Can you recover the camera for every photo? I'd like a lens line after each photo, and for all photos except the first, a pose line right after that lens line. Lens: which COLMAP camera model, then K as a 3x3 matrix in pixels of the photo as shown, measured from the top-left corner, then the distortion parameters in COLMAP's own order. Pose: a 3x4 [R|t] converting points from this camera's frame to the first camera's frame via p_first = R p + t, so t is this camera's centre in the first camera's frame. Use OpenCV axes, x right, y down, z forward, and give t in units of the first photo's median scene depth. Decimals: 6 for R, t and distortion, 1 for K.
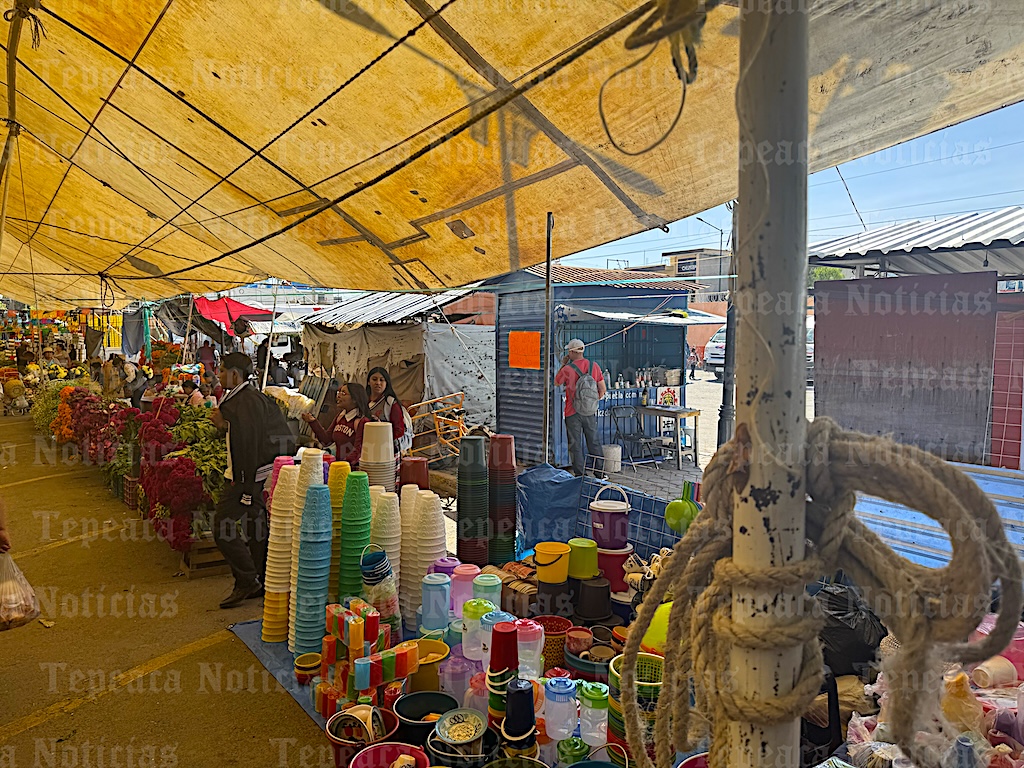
lens RADIAL K [[722.4, 0, 511.3], [0, 722.4, 388.9], [0, 0, 1]] dist [0.026404, -0.004082]
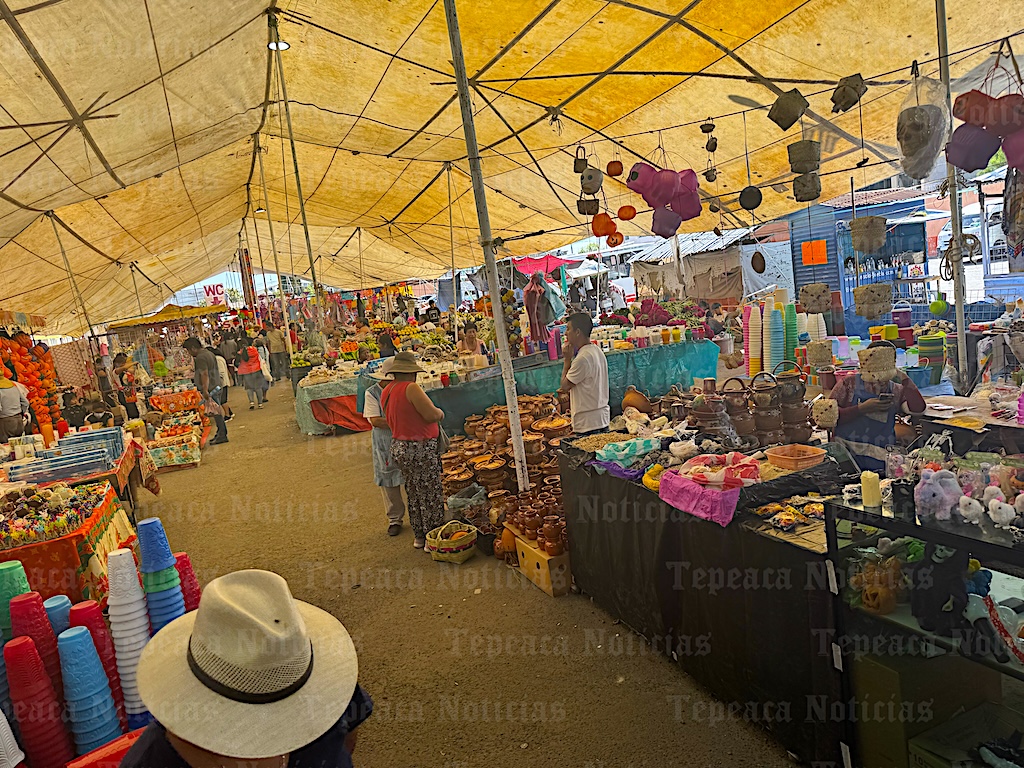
lens RADIAL K [[722.4, 0, 510.7], [0, 722.4, 377.9], [0, 0, 1]] dist [0.026404, -0.004082]
pose [[0.957126, -0.099950, -0.271881, -0.201019], [0.119048, 0.991384, 0.054635, 0.048713], [0.264078, -0.084660, 0.960779, -0.699014]]
